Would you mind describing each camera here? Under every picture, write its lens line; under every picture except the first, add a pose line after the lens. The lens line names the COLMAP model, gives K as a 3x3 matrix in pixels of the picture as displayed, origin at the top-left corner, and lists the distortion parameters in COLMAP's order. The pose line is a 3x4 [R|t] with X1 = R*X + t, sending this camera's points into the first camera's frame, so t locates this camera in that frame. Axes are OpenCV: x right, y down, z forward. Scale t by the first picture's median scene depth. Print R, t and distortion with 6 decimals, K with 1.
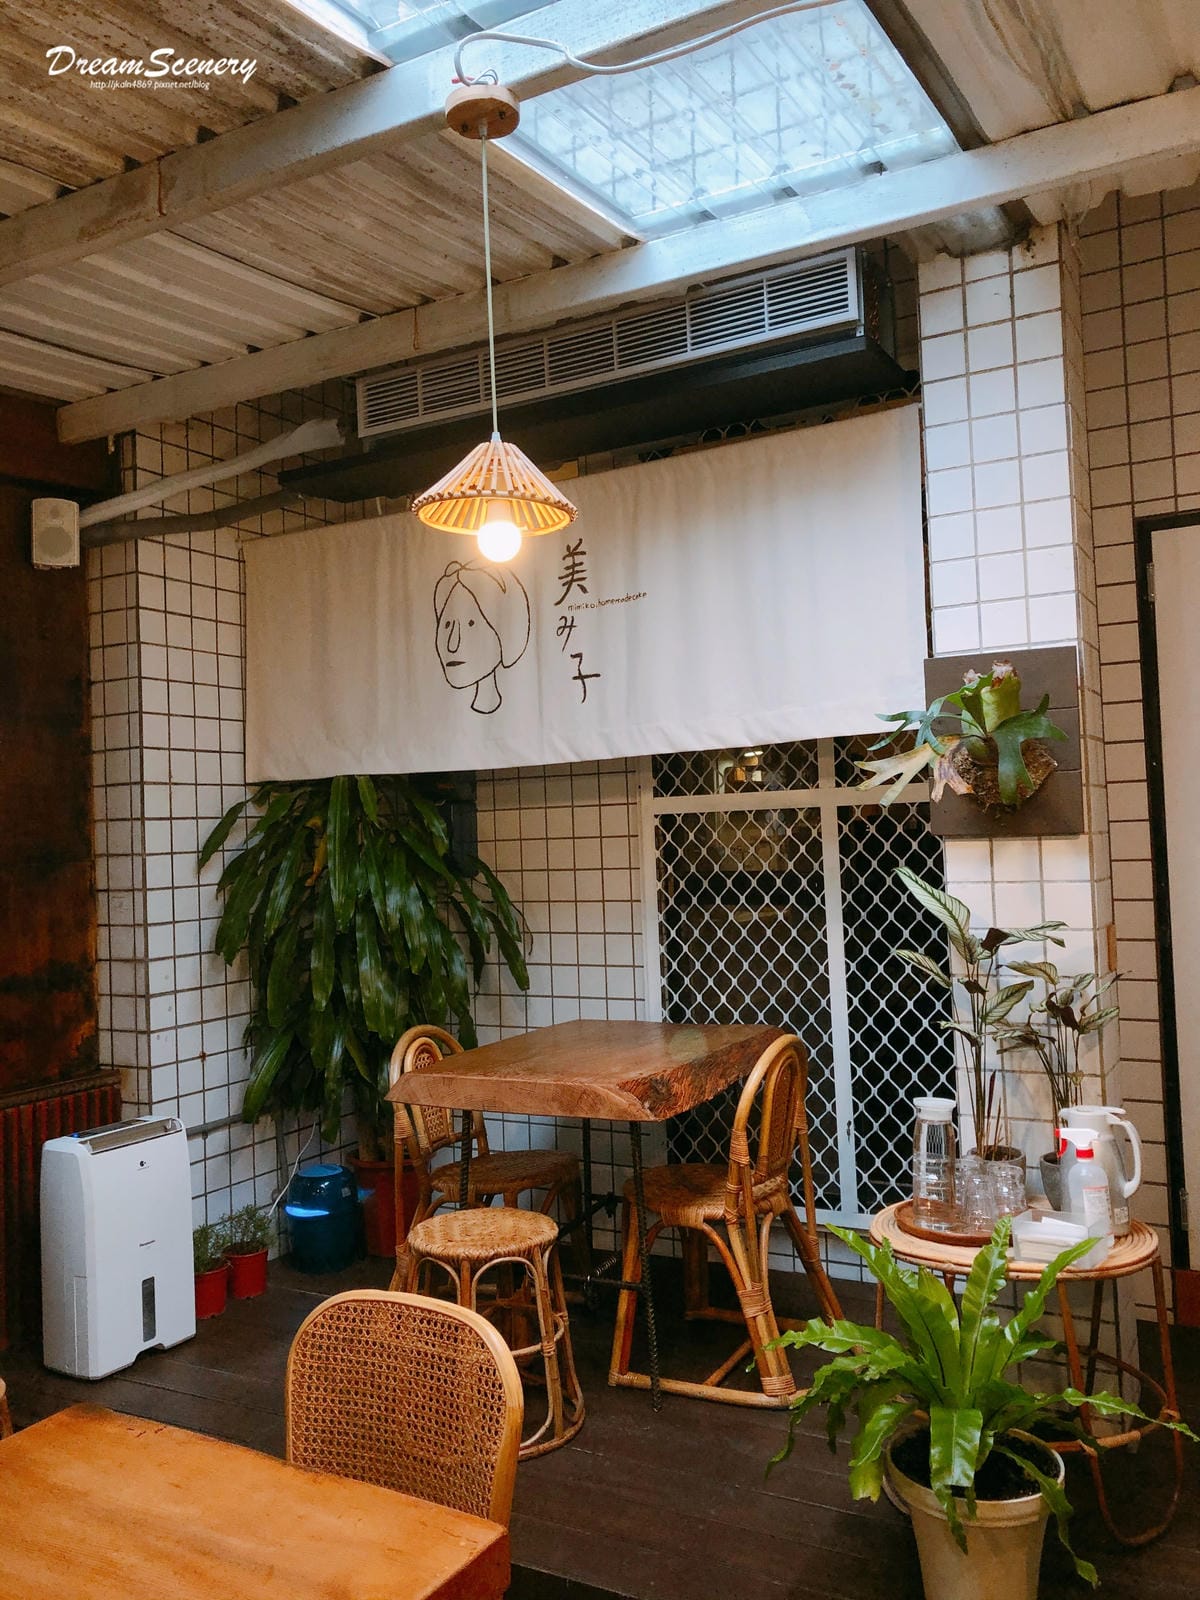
lens RADIAL K [[1325.1, 0, 601.6], [0, 1325.1, 793.3], [0, 0, 1]] dist [0.070614, -0.038906]
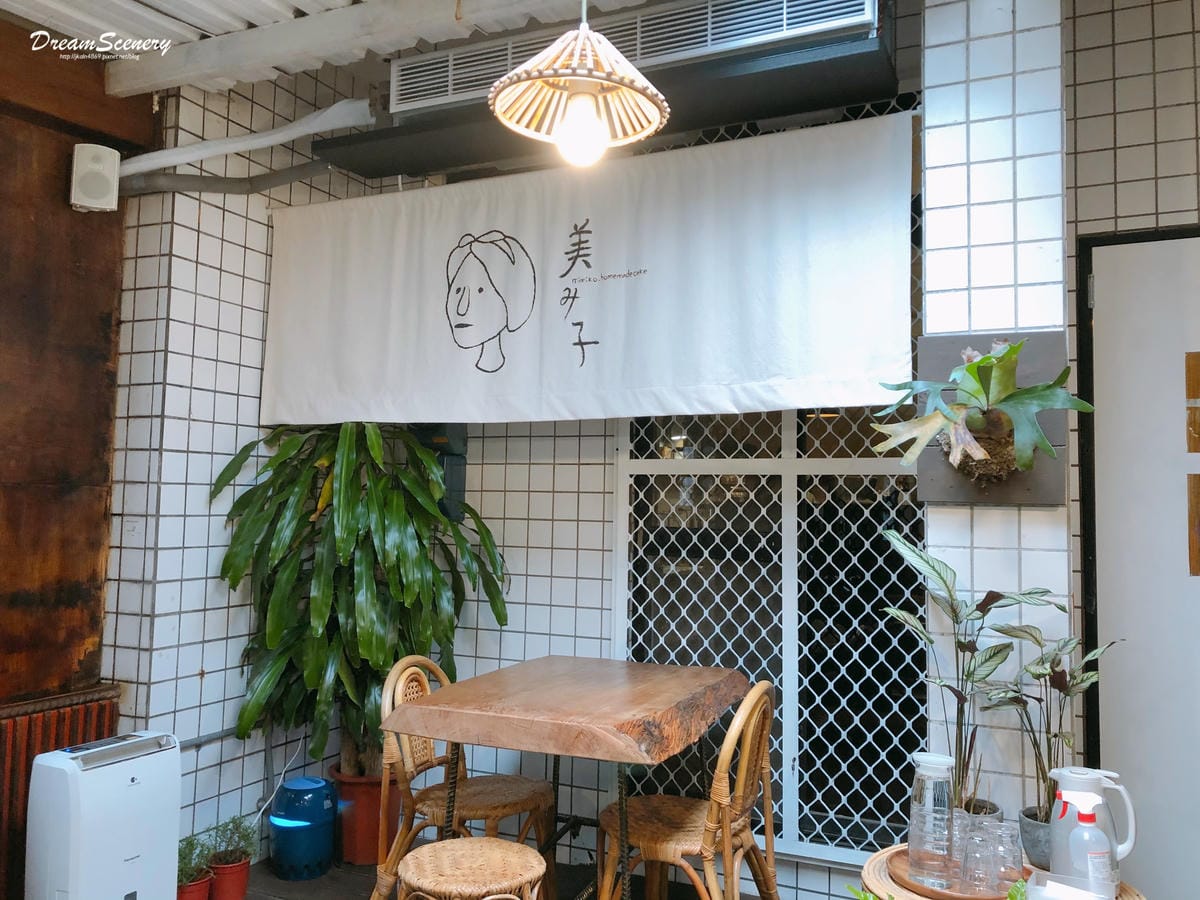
lens RADIAL K [[1059.8, 0, 631.3], [0, 1059.8, 430.8], [0, 0, 1]] dist [0.016627, 0.073147]
pose [[0.994929, 0.060490, 0.080356, -0.038077], [-0.057624, 0.997633, -0.037519, 0.014716], [-0.082435, 0.032698, 0.996060, 0.118294]]
